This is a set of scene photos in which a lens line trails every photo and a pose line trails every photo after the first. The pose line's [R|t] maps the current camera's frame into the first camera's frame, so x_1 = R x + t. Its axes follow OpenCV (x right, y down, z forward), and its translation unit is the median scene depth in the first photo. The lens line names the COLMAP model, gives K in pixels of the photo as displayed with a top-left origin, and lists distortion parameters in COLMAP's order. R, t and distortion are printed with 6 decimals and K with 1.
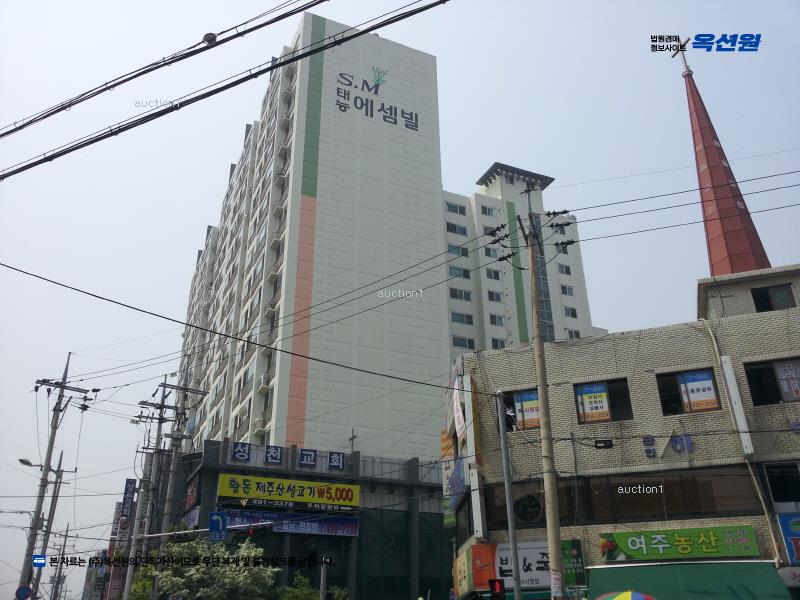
lens RADIAL K [[691.0, 0, 394.5], [0, 691.0, 297.2], [0, 0, 1]] dist [0.006202, -0.070812]
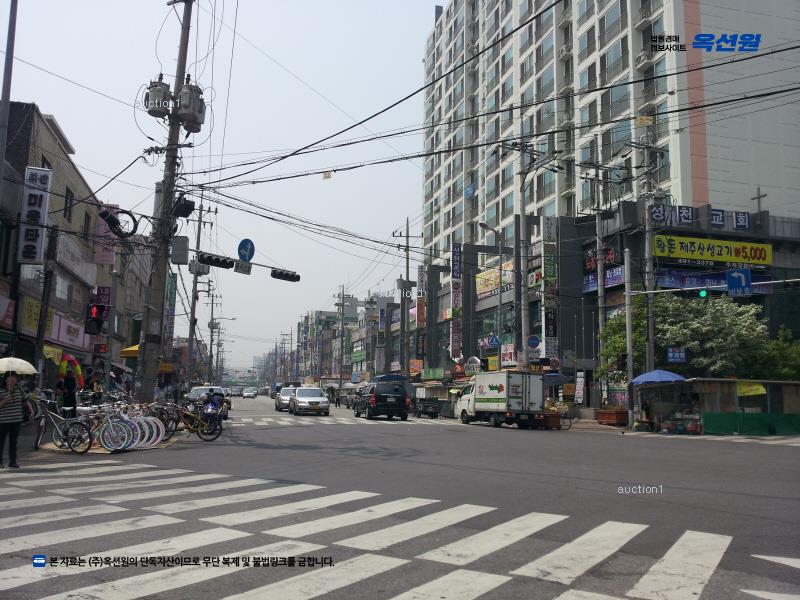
lens RADIAL K [[691.0, 0, 392.8], [0, 691.0, 302.3], [0, 0, 1]] dist [0.006202, -0.070812]
pose [[0.983048, 0.007656, -0.183189, -0.403575], [0.054039, 0.942649, 0.329383, 0.000008], [0.175204, -0.333699, 0.926255, -0.021030]]
